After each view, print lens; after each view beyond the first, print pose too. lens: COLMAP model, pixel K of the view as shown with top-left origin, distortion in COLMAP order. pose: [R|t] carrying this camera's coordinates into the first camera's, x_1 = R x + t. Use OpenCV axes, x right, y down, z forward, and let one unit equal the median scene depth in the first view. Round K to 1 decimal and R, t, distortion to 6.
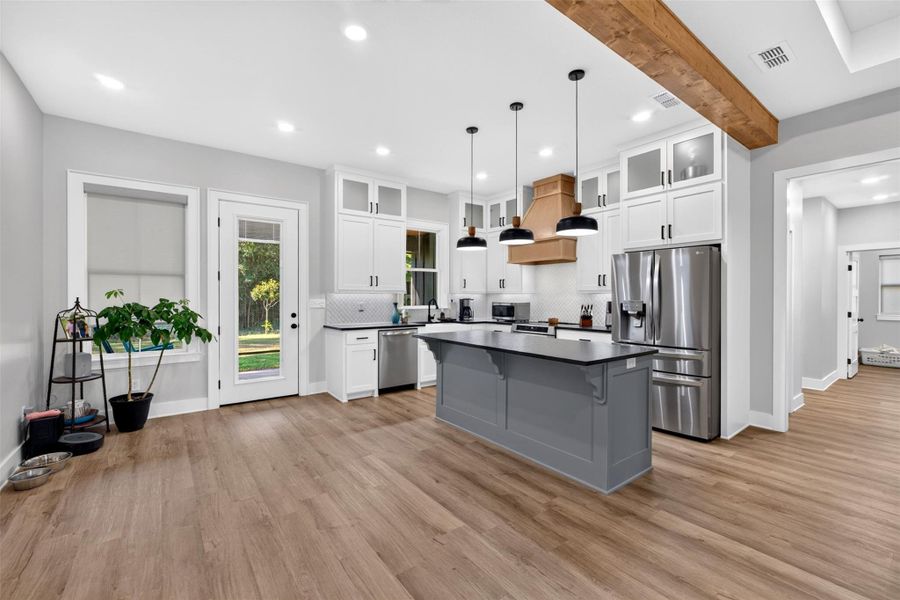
lens RADIAL K [[382.8, 0, 448.8], [0, 382.8, 295.6], [0, 0, 1]] dist [-0.013990, 0.005431]
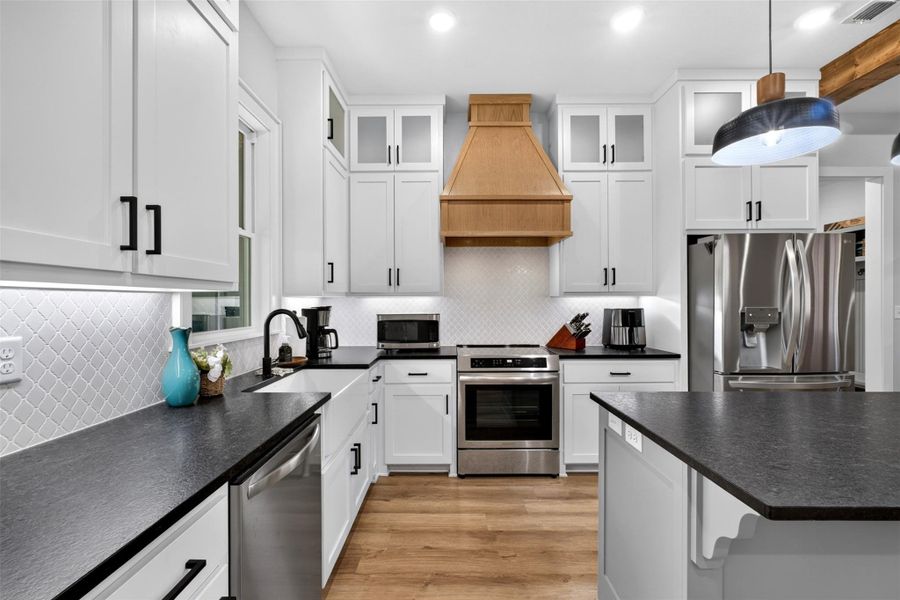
lens RADIAL K [[382.8, 0, 447.2], [0, 382.8, 300.3], [0, 0, 1]] dist [-0.013990, 0.005431]
pose [[0.609765, -0.000243, 0.792582, -0.312011], [0.001190, 0.999999, -0.000608, 0.000105], [-0.792582, 0.001314, 0.609764, 0.918141]]
